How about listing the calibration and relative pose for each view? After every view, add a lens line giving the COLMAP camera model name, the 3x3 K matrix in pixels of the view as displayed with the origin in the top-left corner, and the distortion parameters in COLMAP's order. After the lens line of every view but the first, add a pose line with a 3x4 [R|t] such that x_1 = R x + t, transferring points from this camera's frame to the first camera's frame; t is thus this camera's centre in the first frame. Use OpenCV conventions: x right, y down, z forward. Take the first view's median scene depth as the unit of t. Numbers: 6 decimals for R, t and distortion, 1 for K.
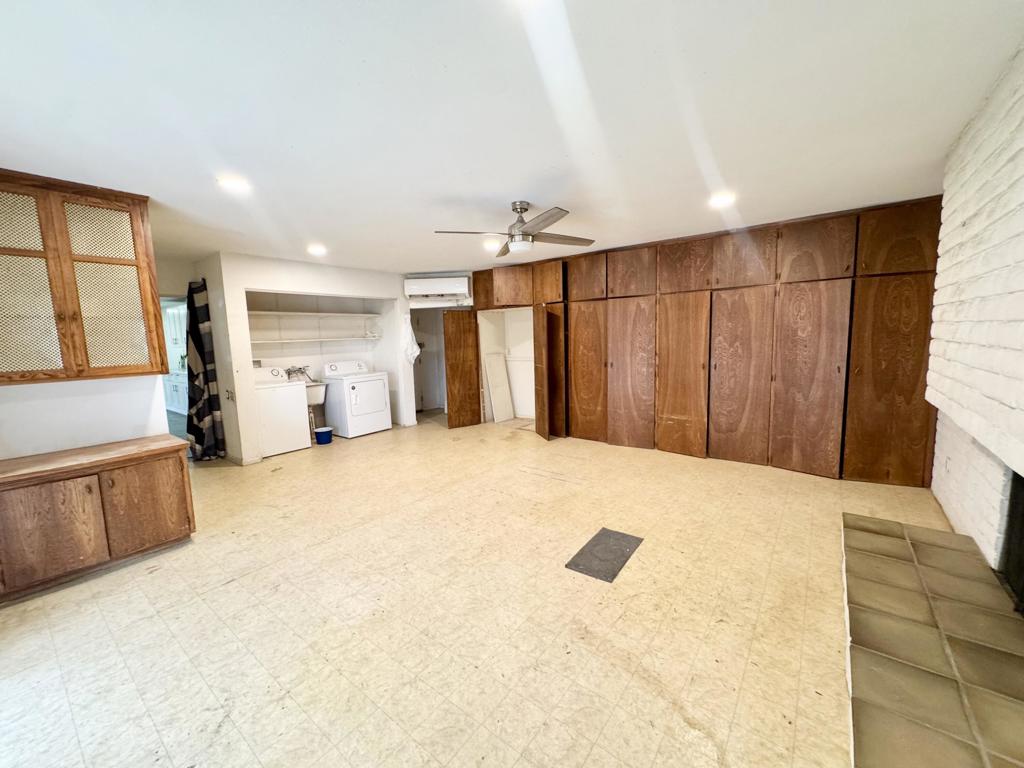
lens RADIAL K [[413.2, 0, 509.2], [0, 413.2, 389.5], [0, 0, 1]] dist [-0.002313, 0.000689]
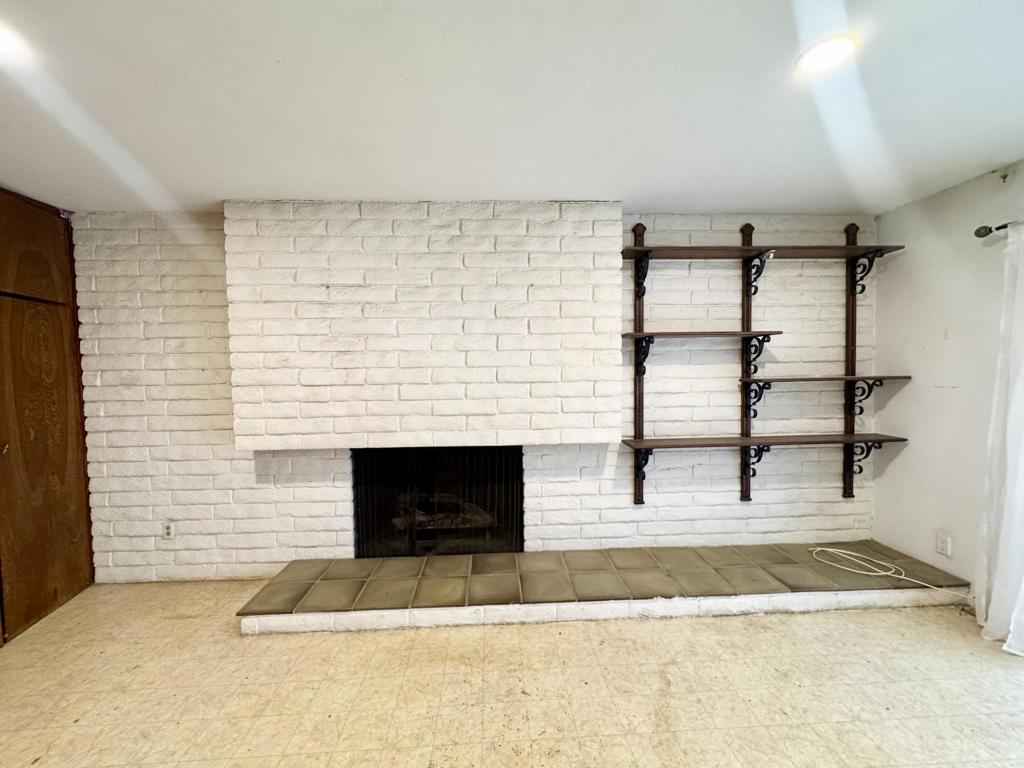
lens RADIAL K [[413.2, 0, 509.0], [0, 413.2, 387.4], [0, 0, 1]] dist [-0.002313, 0.000689]
pose [[-0.654244, 0.004631, 0.756269, -0.075202], [0.129822, 0.985826, 0.106272, -0.100903], [-0.745057, 0.167708, -0.645572, 0.817716]]
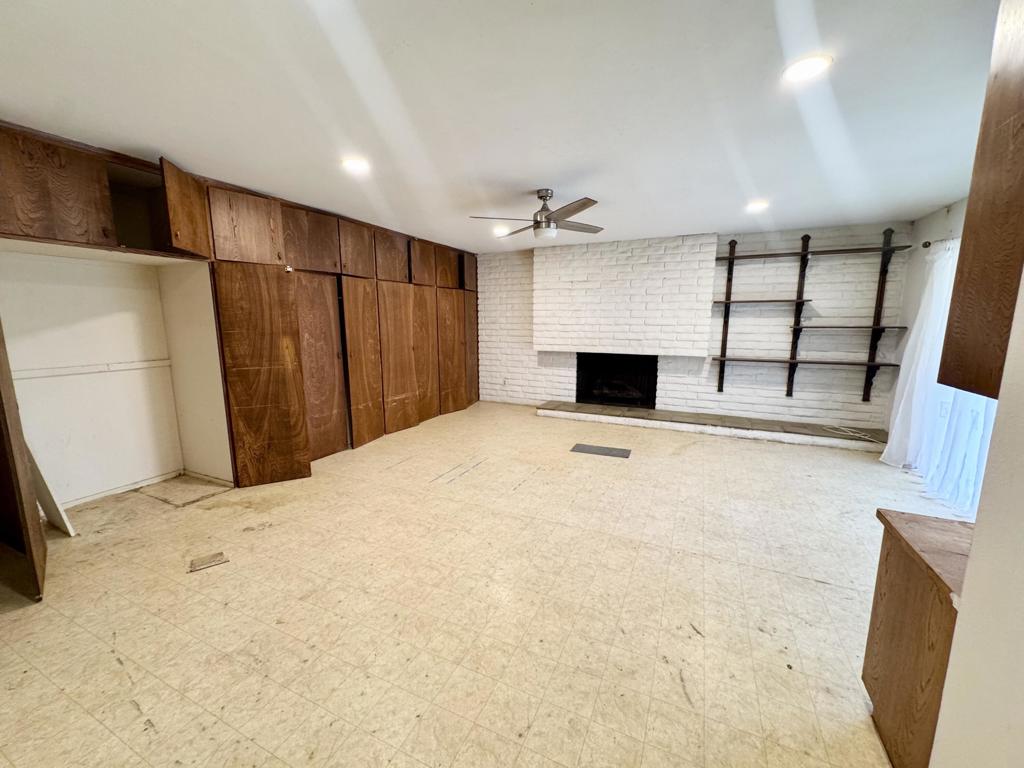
lens RADIAL K [[413.2, 0, 512.1], [0, 413.2, 385.9], [0, 0, 1]] dist [-0.002313, 0.000689]
pose [[-0.234092, -0.125881, 0.964031, -0.905688], [0.130851, 0.978481, 0.159542, -0.123706], [-0.963368, 0.163492, -0.212583, 1.203899]]
